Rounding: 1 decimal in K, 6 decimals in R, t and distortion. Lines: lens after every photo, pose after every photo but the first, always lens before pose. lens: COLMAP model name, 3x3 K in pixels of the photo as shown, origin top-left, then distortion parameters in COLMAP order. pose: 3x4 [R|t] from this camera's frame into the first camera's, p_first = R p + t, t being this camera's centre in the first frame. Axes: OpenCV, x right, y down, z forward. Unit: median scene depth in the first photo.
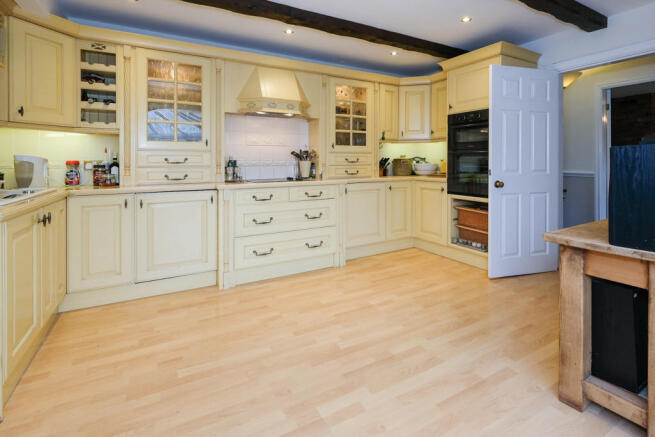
lens RADIAL K [[305.9, 0, 327.5], [0, 305.9, 218.5], [0, 0, 1]] dist [-0.000690, -0.000090]
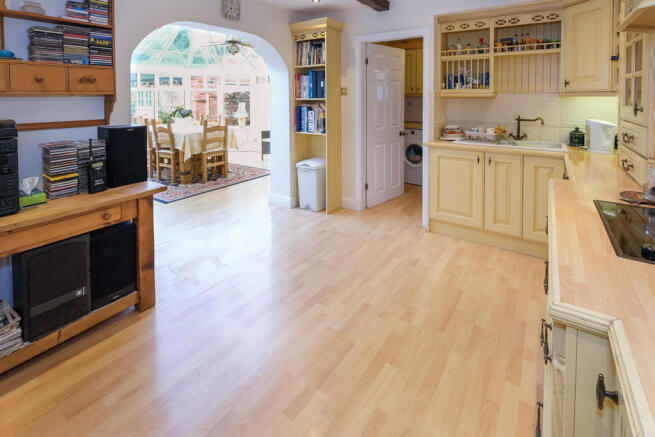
lens RADIAL K [[293.1, 0, 327.5], [0, 293.1, 218.5], [0, 0, 1]] dist [0.000332, 0.000015]
pose [[-0.894639, 0.170174, -0.413112, 0.394593], [-0.084177, 0.843866, 0.529909, -0.403834], [0.438788, 0.508852, -0.740631, 1.598658]]
